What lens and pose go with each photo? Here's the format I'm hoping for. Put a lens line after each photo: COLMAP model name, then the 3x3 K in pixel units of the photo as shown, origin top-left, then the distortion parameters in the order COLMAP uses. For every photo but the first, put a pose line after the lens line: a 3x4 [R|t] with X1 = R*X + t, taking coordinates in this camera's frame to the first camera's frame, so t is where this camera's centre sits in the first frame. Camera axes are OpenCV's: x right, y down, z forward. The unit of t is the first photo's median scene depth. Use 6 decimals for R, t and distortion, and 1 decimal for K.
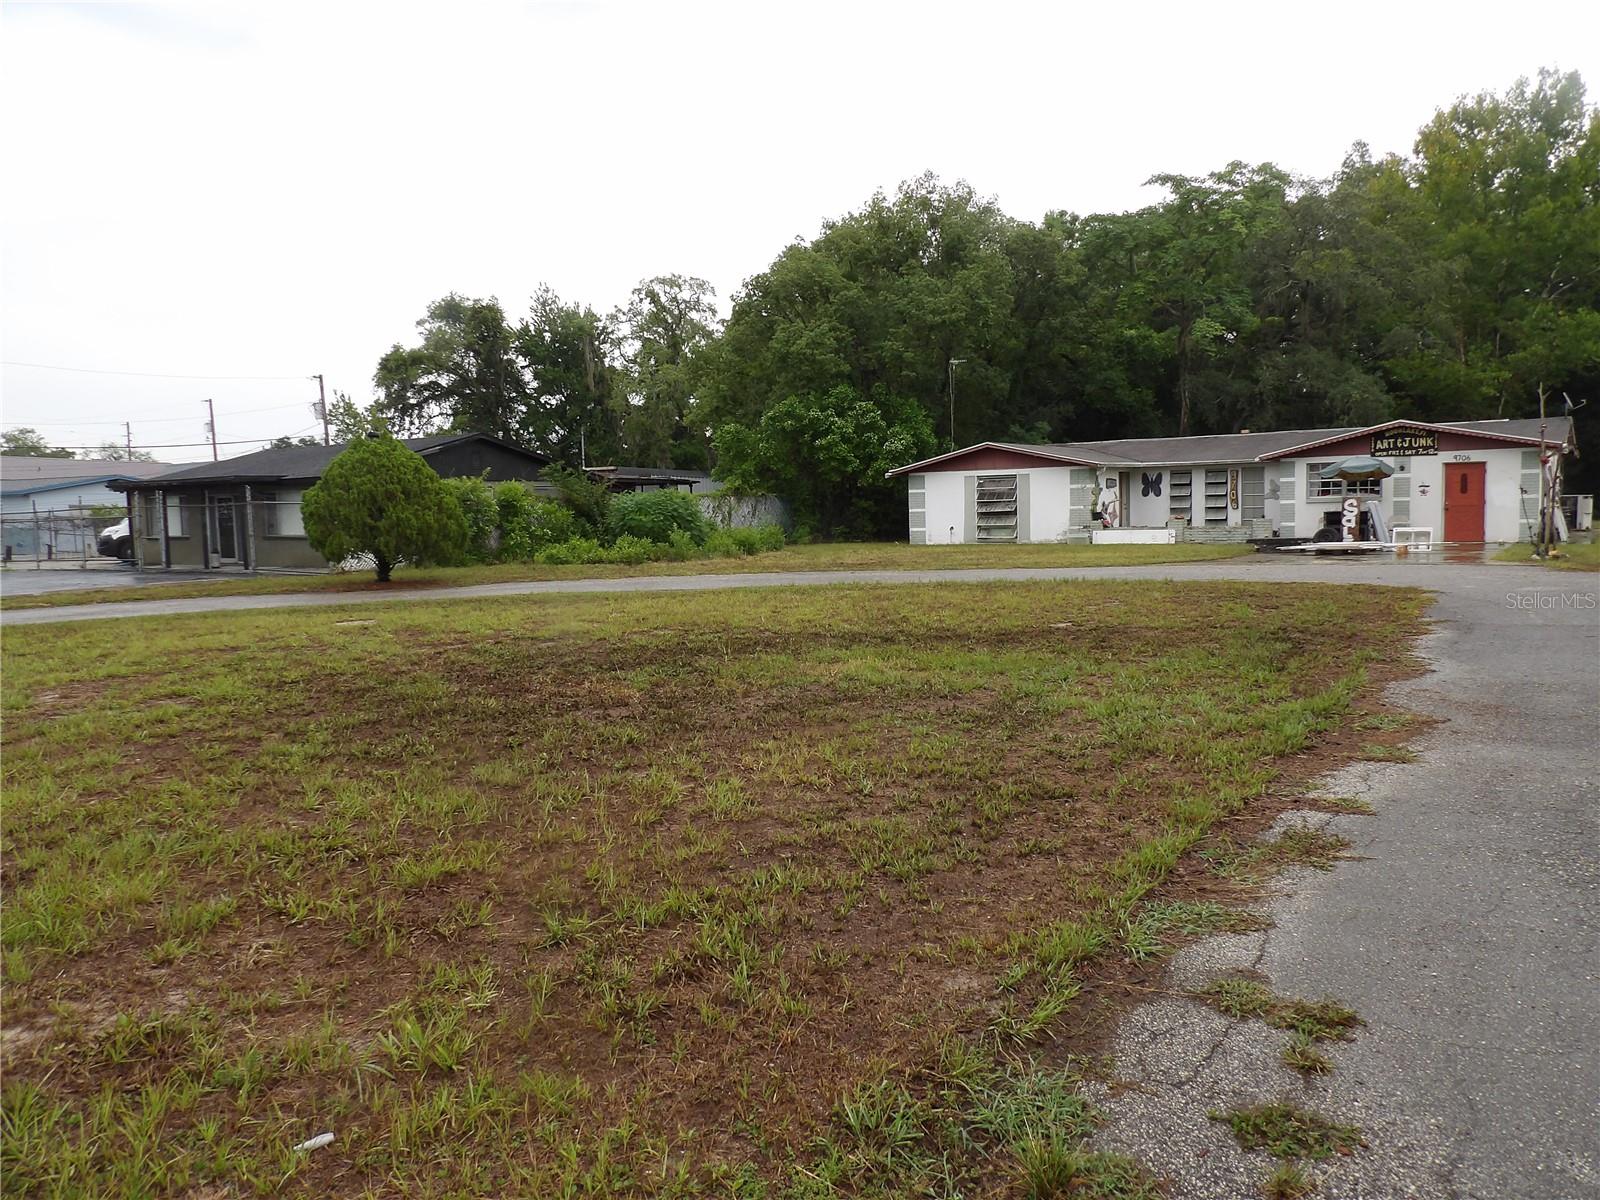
lens RADIAL K [[1128.8, 0, 801.7], [0, 1128.8, 568.2], [0, 0, 1]] dist [-0.029620, 0.055651]
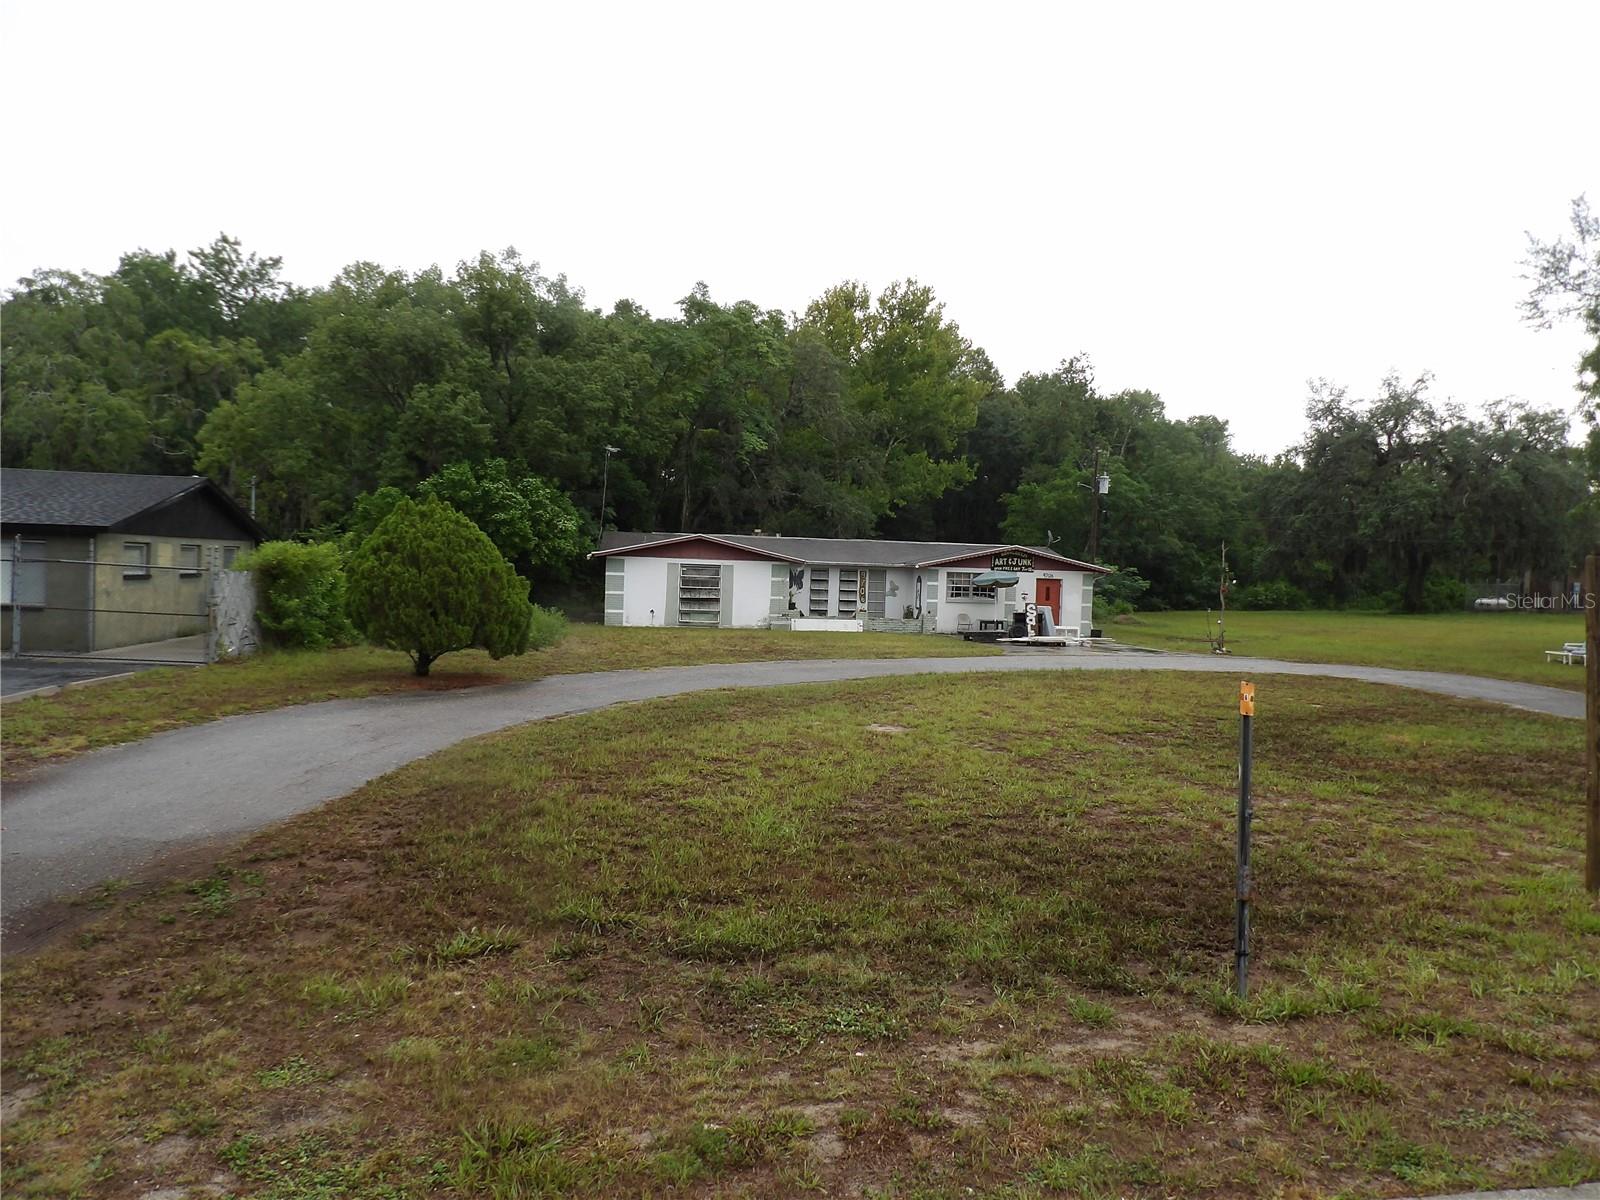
lens RADIAL K [[1140.1, 0, 800.0], [0, 1140.1, 600.0], [0, 0, 1]] dist [-0.033890, 0.052345]
pose [[0.742288, 0.033720, 0.669232, -0.590110], [-0.012707, 0.999262, -0.036254, -0.011908], [-0.669961, 0.018407, 0.742169, 0.151227]]
